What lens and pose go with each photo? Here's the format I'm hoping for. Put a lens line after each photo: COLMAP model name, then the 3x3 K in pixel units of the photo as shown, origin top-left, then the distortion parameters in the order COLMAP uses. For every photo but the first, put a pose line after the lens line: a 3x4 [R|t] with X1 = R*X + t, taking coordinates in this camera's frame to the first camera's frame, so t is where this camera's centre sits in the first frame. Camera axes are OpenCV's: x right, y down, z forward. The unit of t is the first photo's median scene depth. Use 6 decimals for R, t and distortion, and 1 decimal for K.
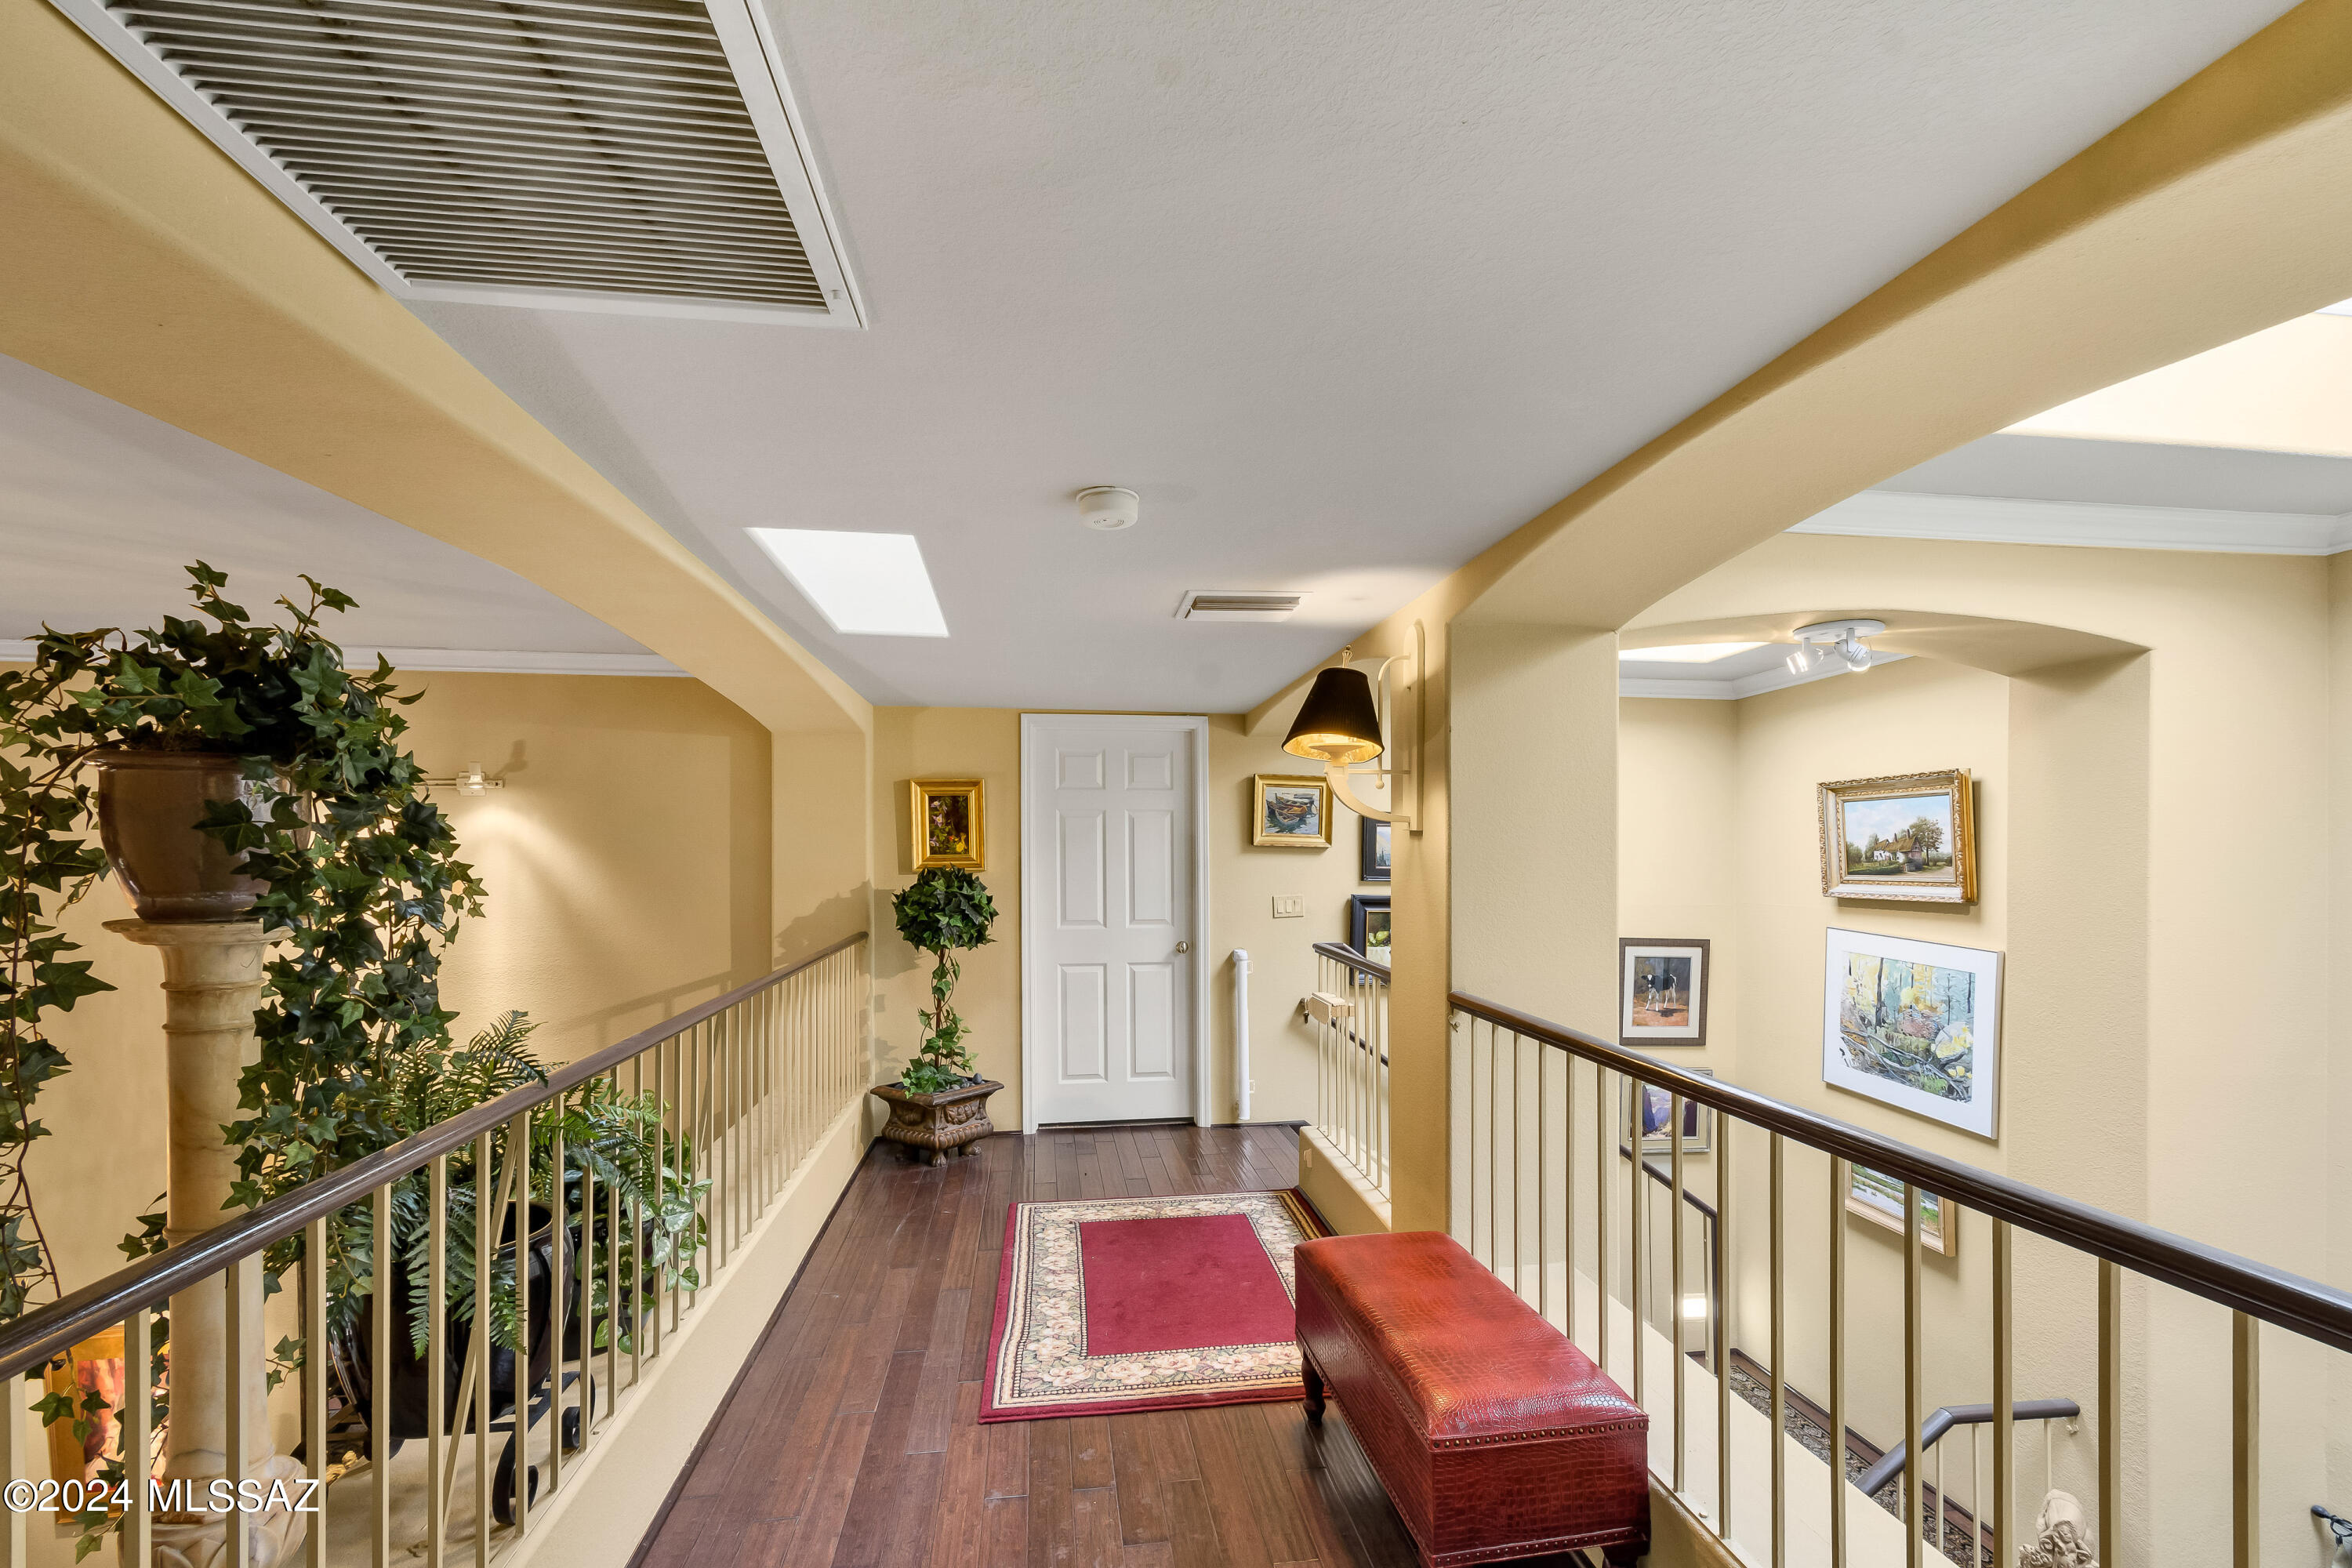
lens RADIAL K [[1081.2, 0, 1174.4], [0, 1081.2, 848.4], [0, 0, 1]] dist [0.005327, -0.000233]
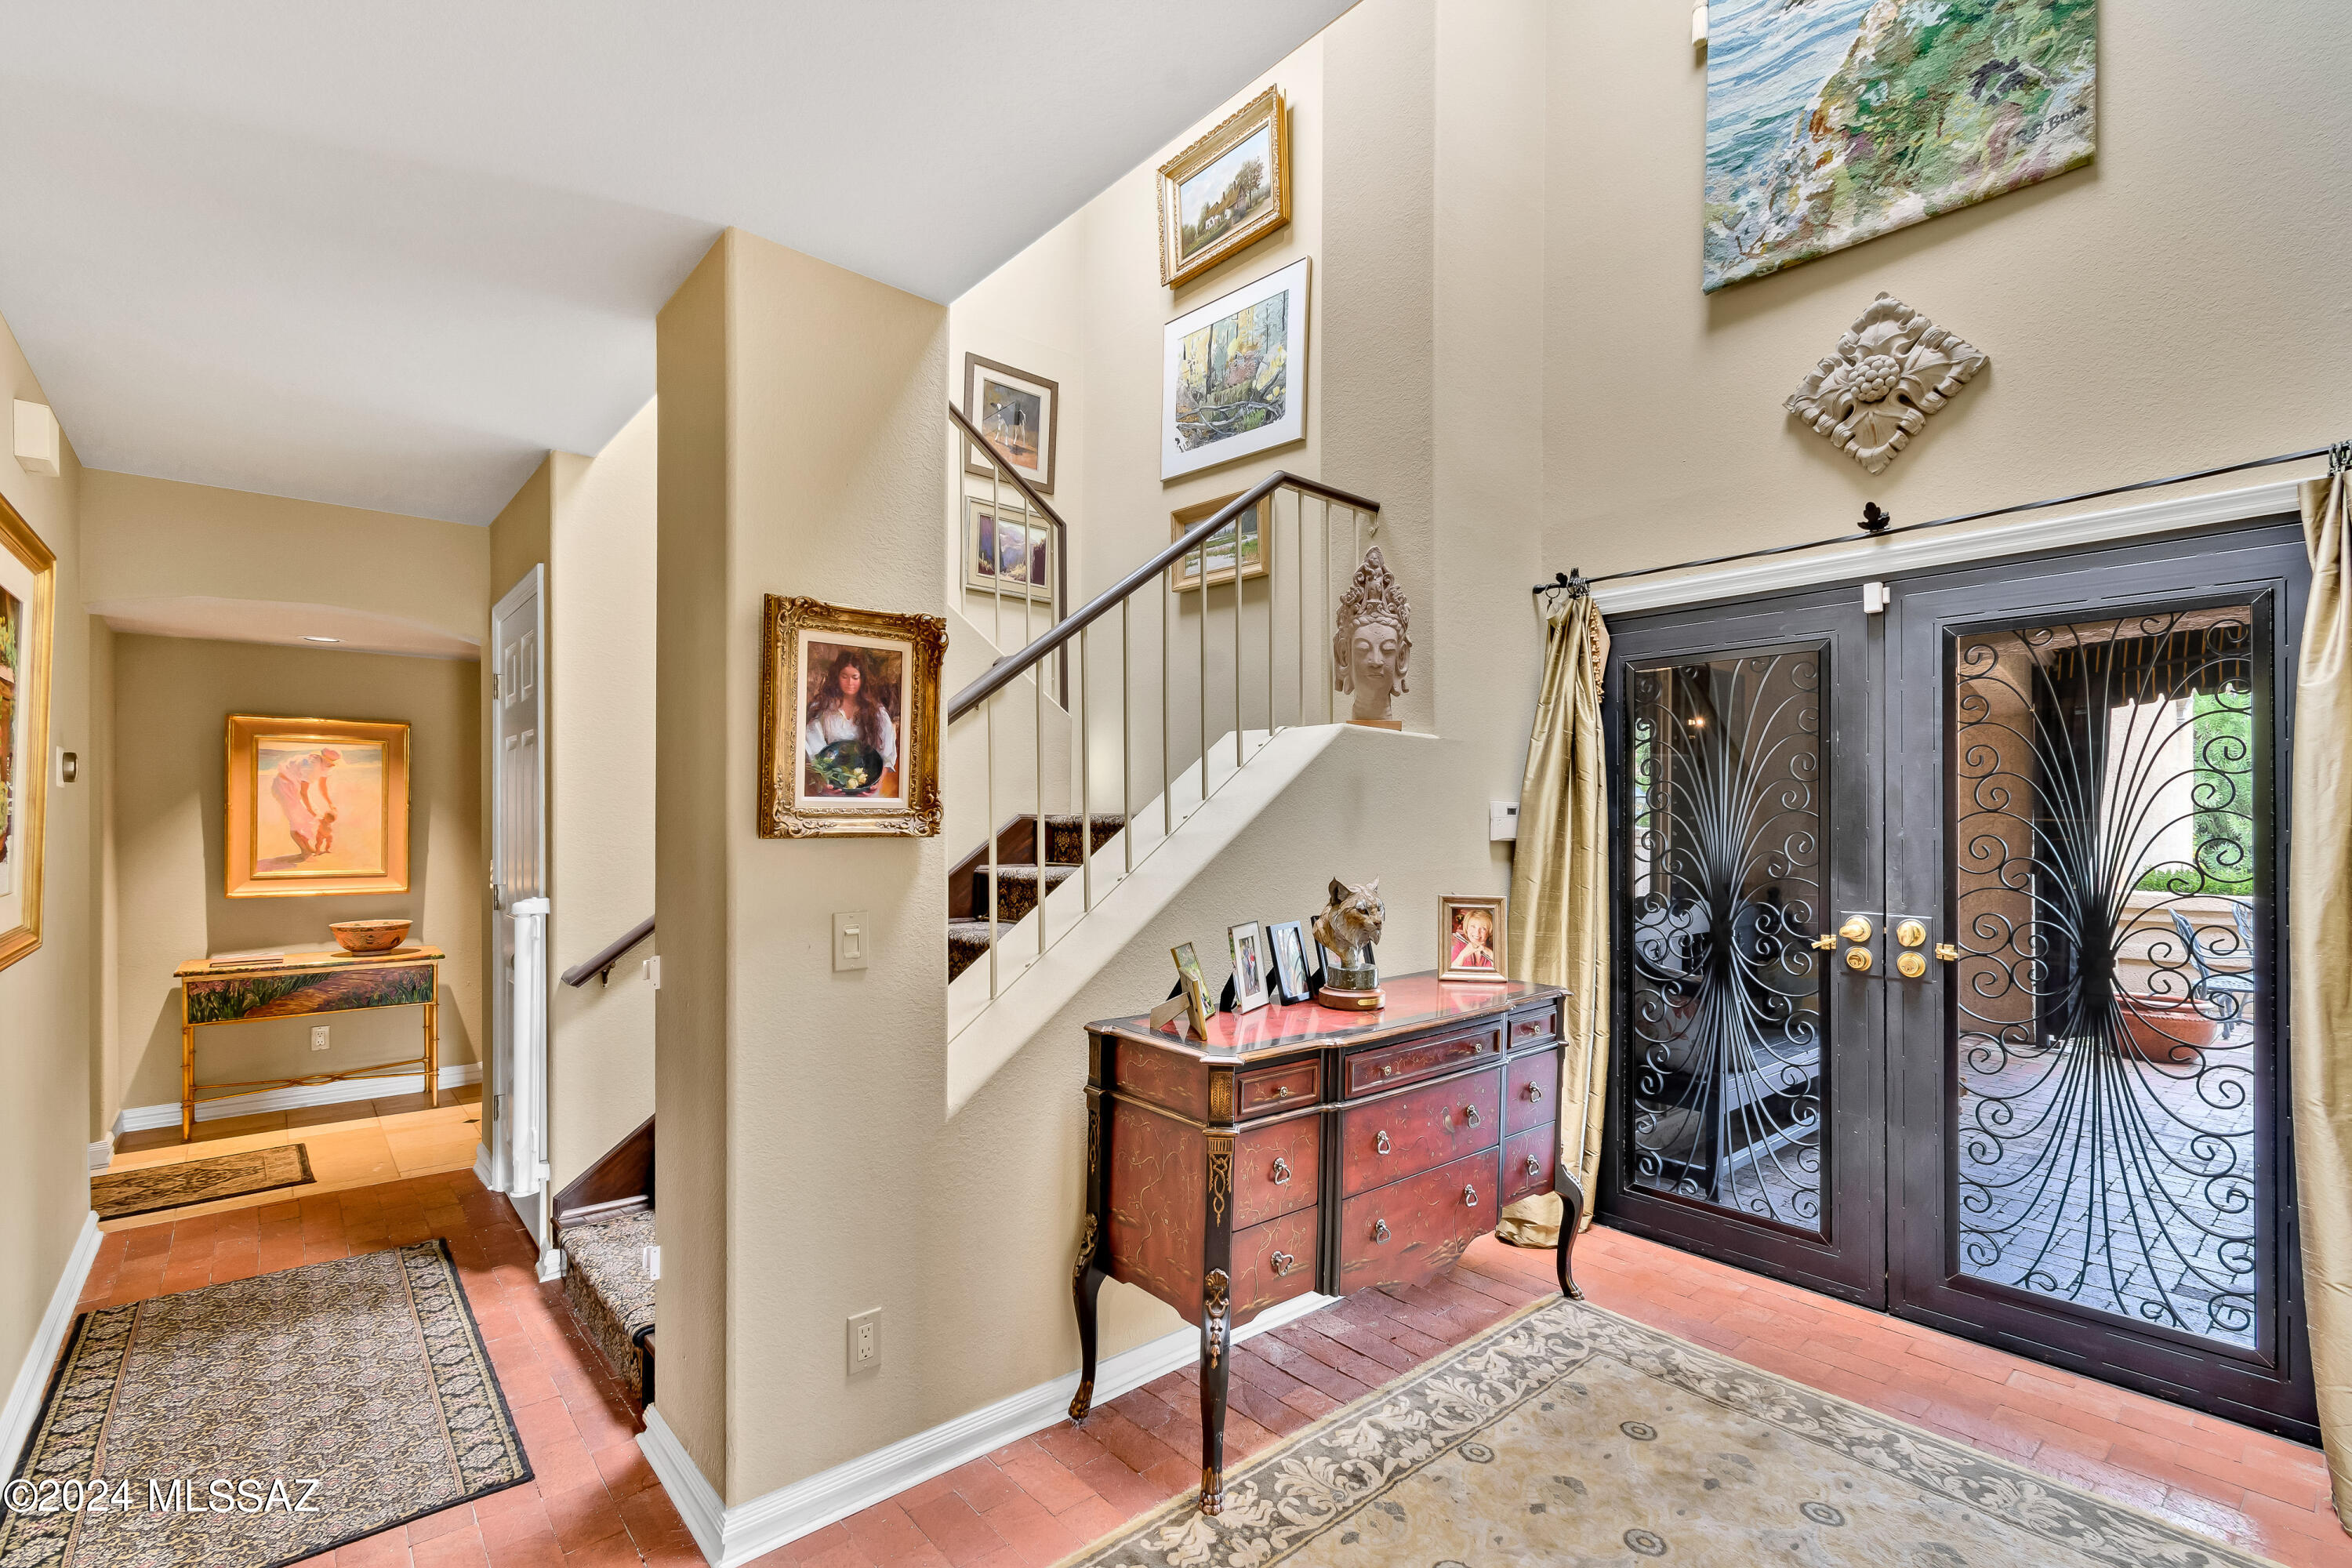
lens RADIAL K [[1081.2, 0, 1189.1], [0, 1081.2, 800.5], [0, 0, 1]] dist [0.005327, -0.000233]
pose [[0.837721, 0.002376, 0.546093, 0.089885], [-0.003926, 0.999991, 0.001670, 0.565867], [-0.546084, -0.003543, 0.837723, 0.173172]]
